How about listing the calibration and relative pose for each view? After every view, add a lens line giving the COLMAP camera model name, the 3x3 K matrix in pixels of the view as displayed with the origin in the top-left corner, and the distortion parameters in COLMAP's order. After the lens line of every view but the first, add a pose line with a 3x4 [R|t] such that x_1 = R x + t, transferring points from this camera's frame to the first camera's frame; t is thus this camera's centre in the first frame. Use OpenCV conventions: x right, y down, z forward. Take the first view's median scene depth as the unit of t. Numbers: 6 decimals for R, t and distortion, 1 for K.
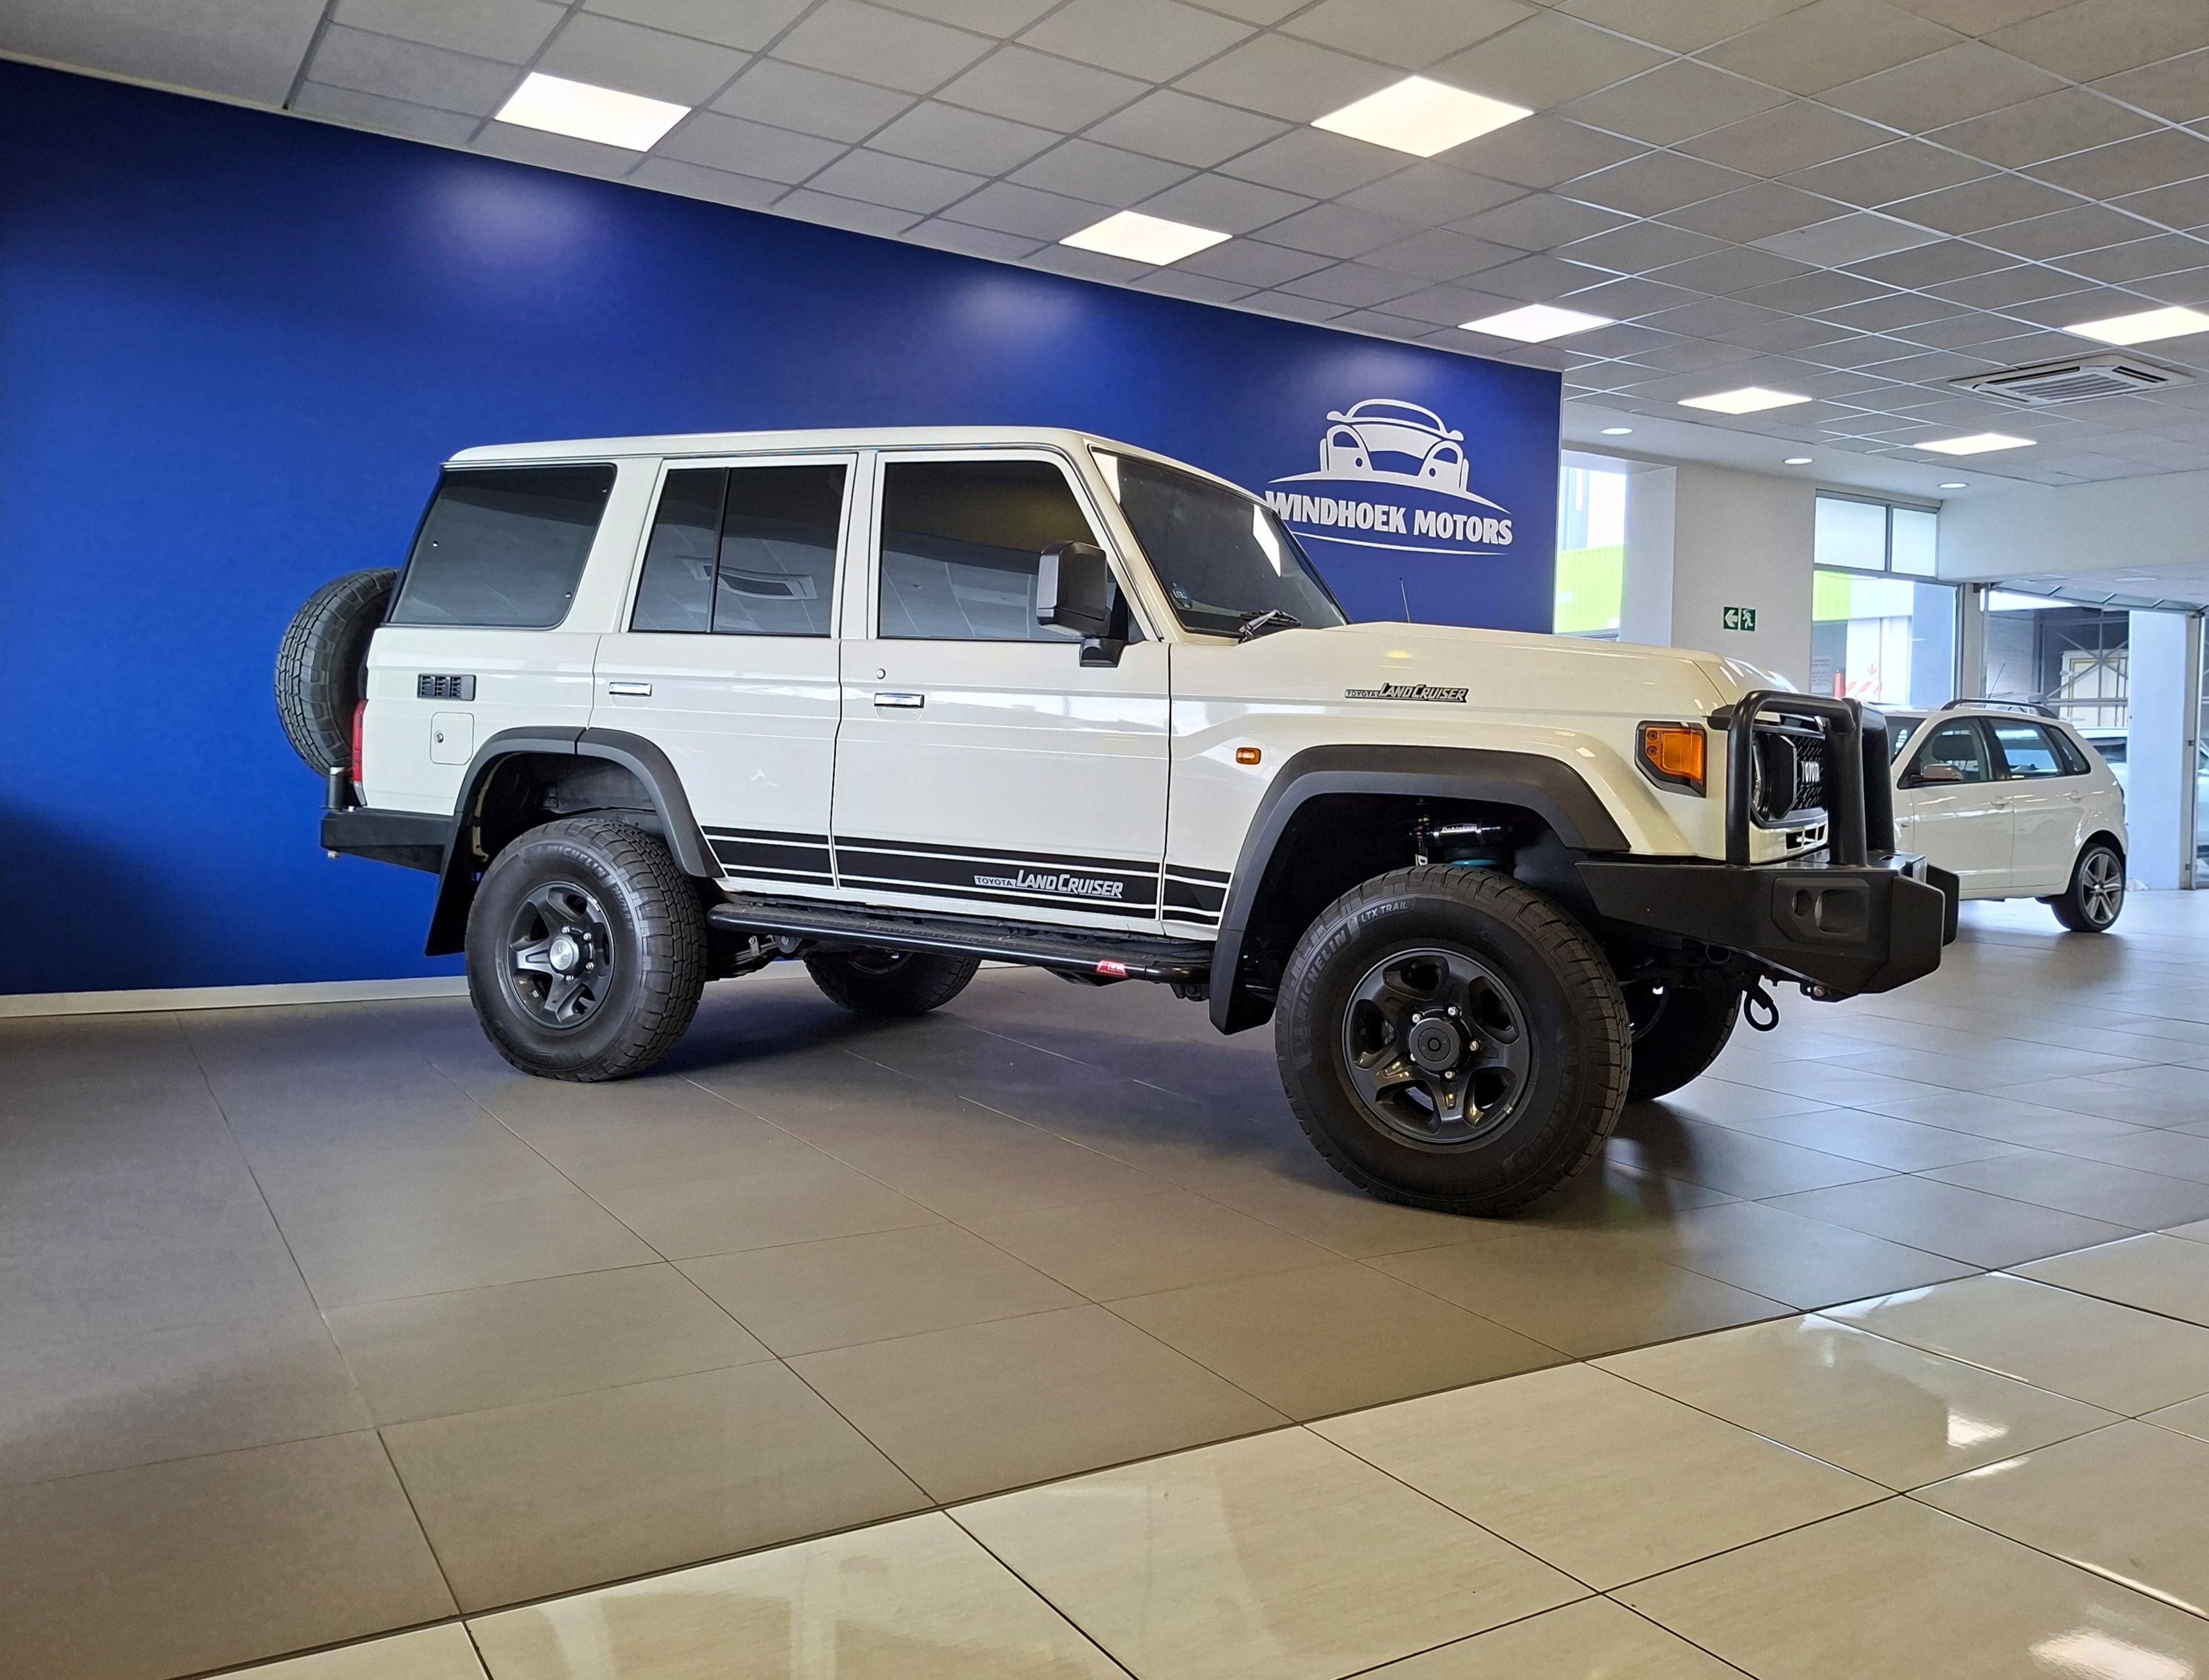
lens RADIAL K [[1749.8, 0, 1110.1], [0, 1749.8, 830.1], [0, 0, 1]] dist [0.121145, 0.001160]
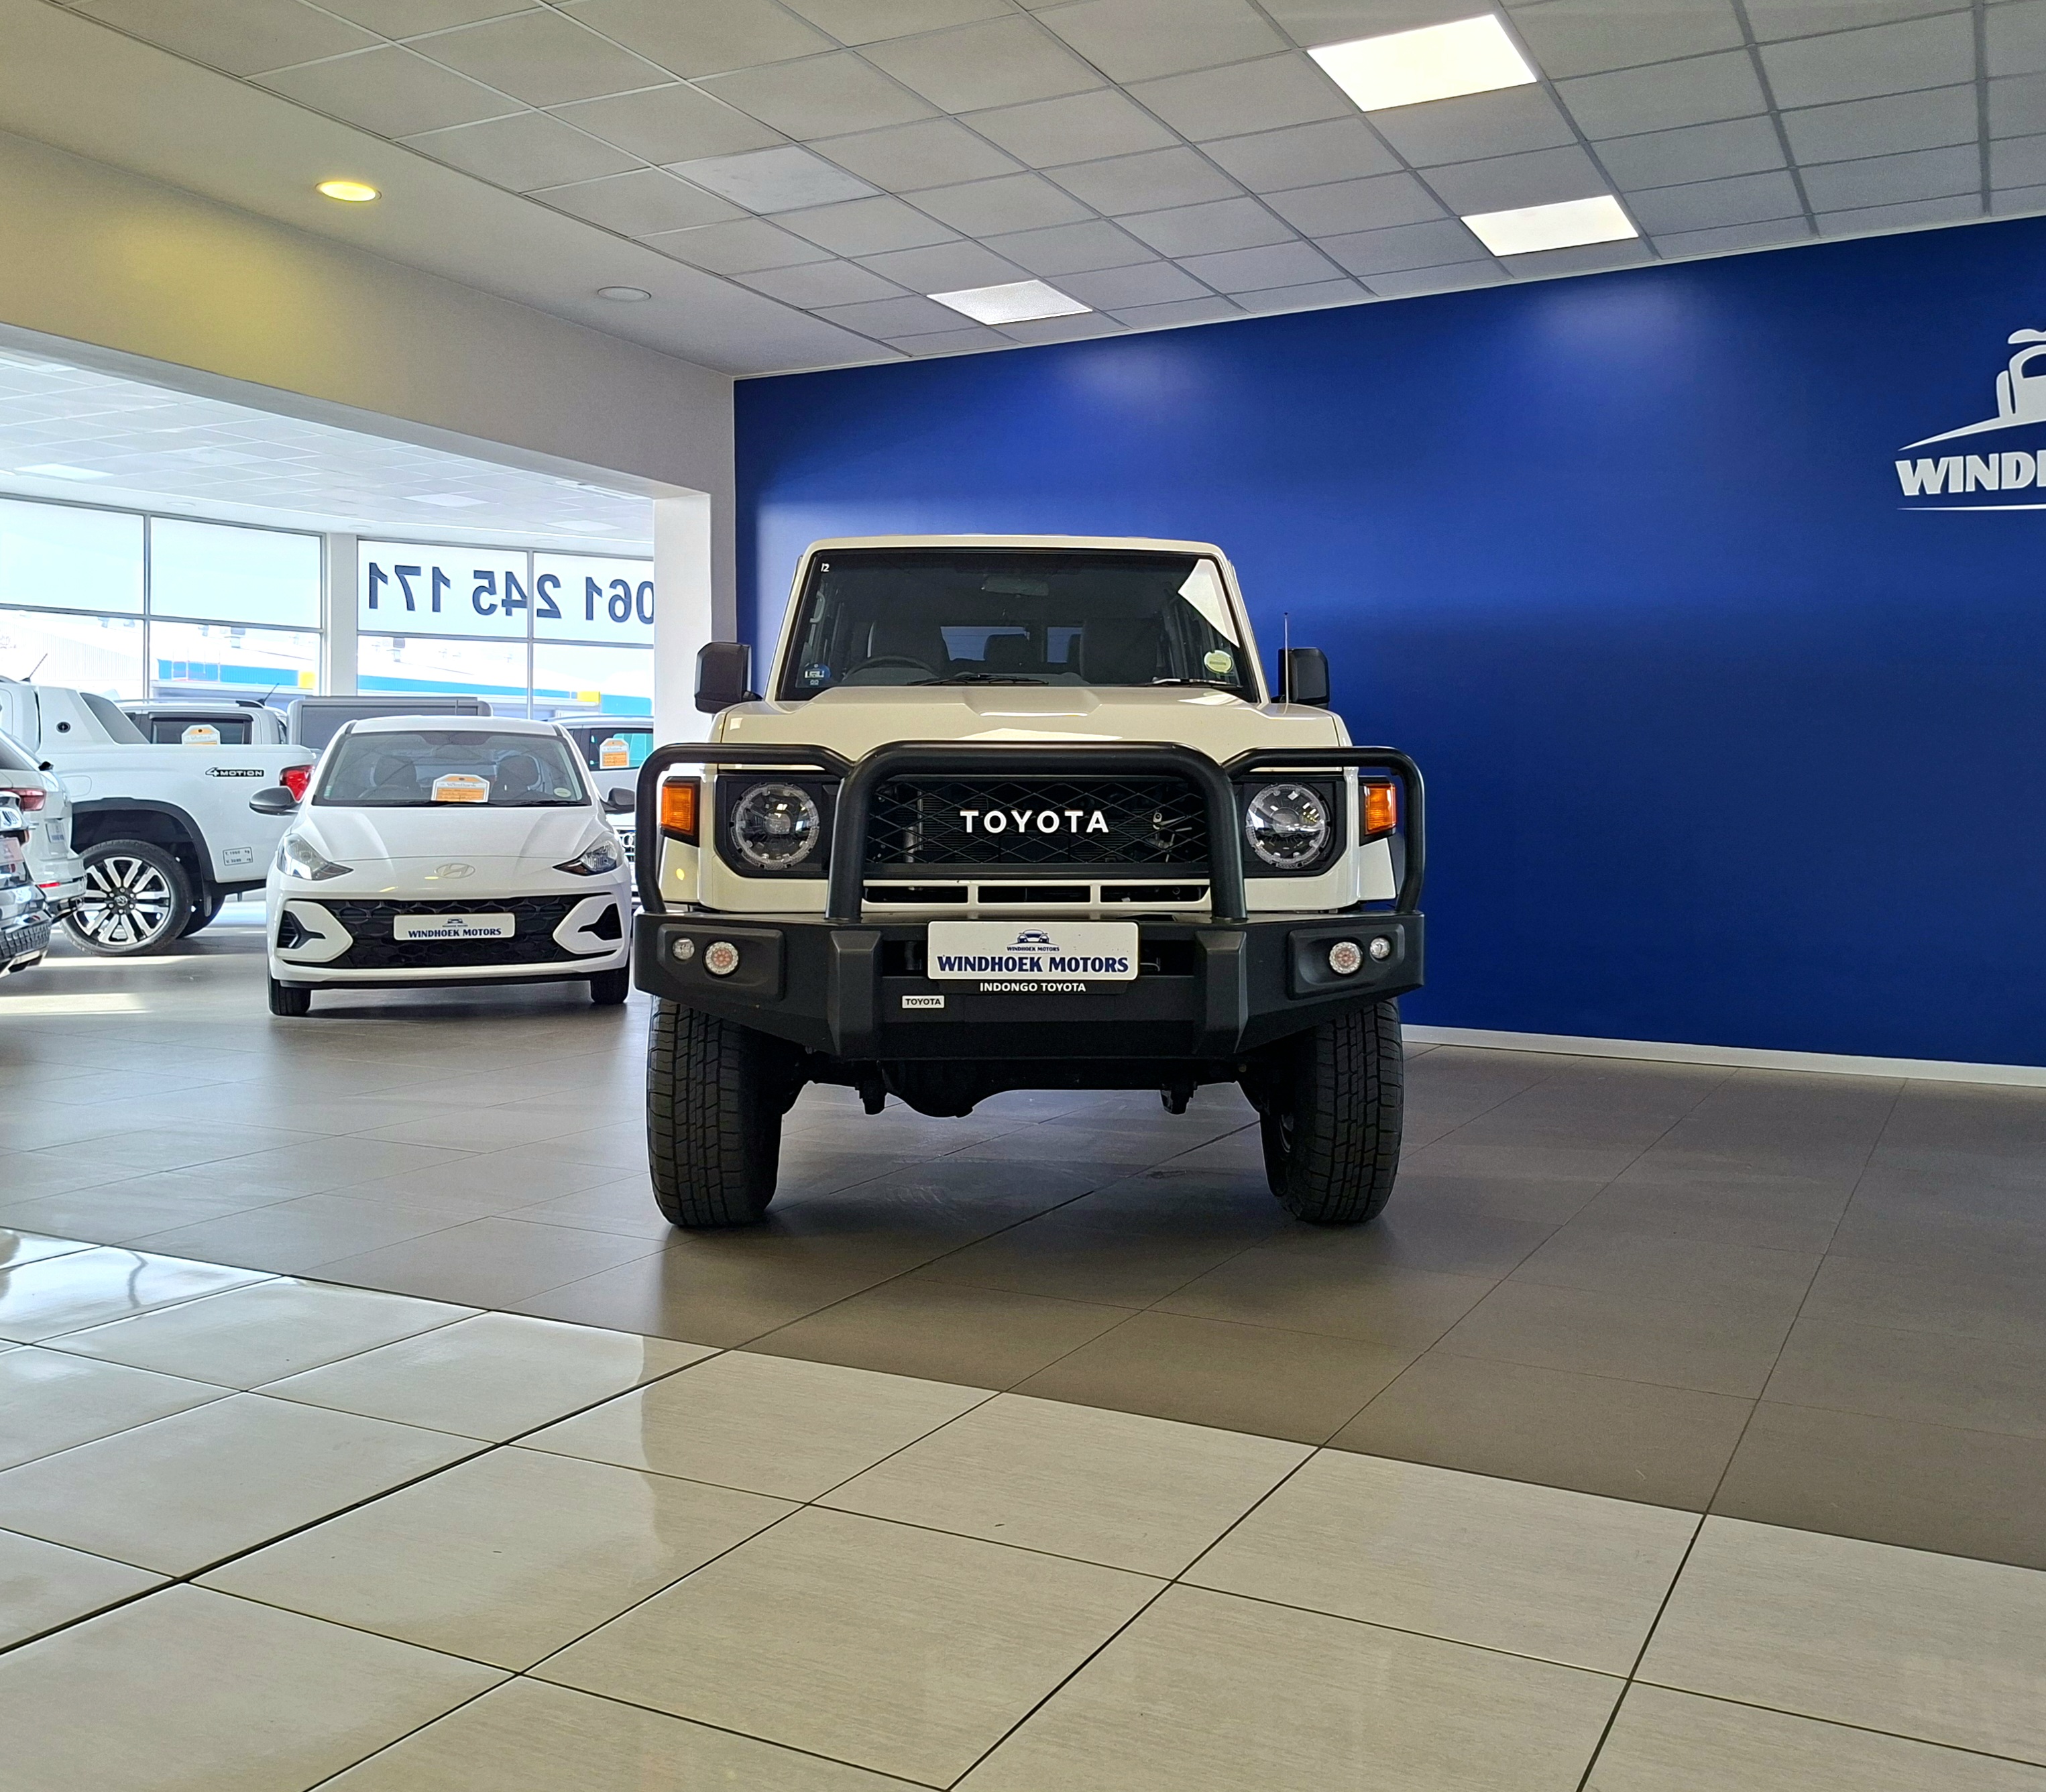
lens RADIAL K [[1852.4, 0, 1024.6], [0, 1852.4, 892.0], [0, 0, 1]] dist [0.089133, -0.055542]
pose [[0.506645, 0.019117, -0.861943, 0.579690], [-0.027237, 0.999610, 0.006161, -0.001814], [0.861725, 0.020356, 0.506968, 0.255372]]
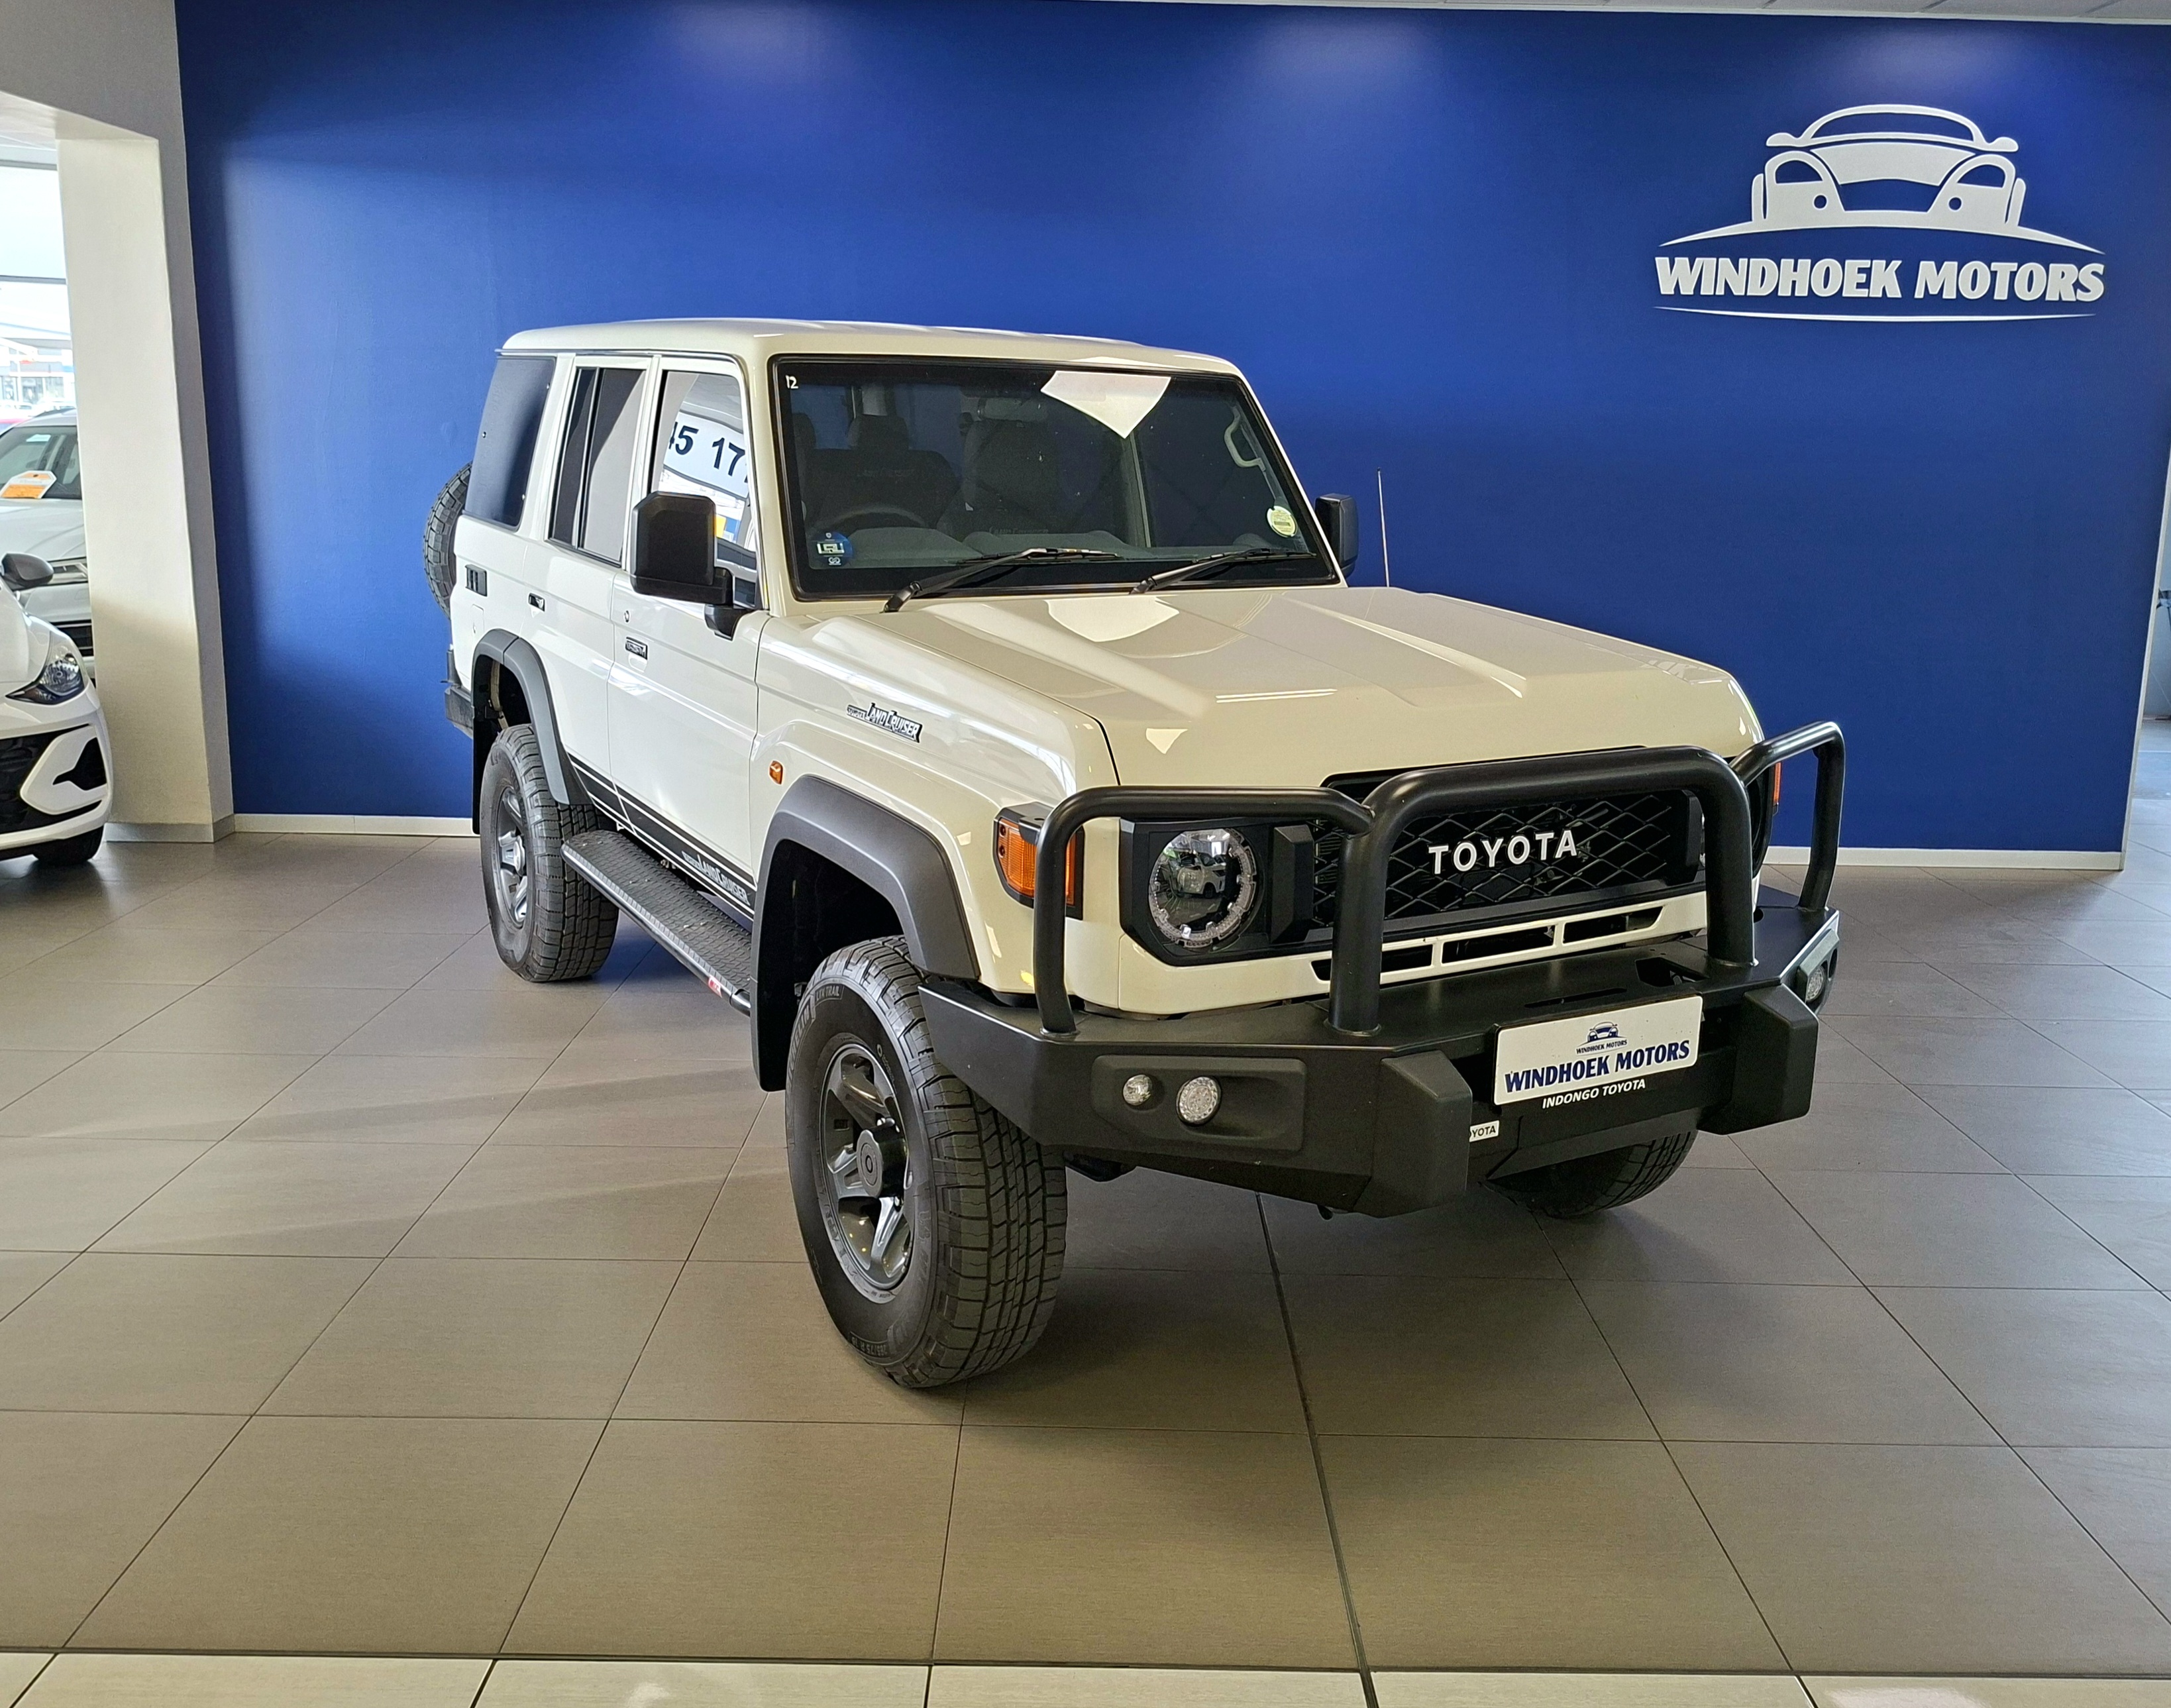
lens RADIAL K [[1857.6, 0, 1038.1], [0, 1857.6, 848.6], [0, 0, 1]] dist [0.063566, -0.049927]
pose [[0.845218, 0.108094, -0.523376, 0.298691], [-0.019772, 0.984986, 0.171501, -0.073851], [0.534056, -0.134608, 0.834664, 0.153696]]
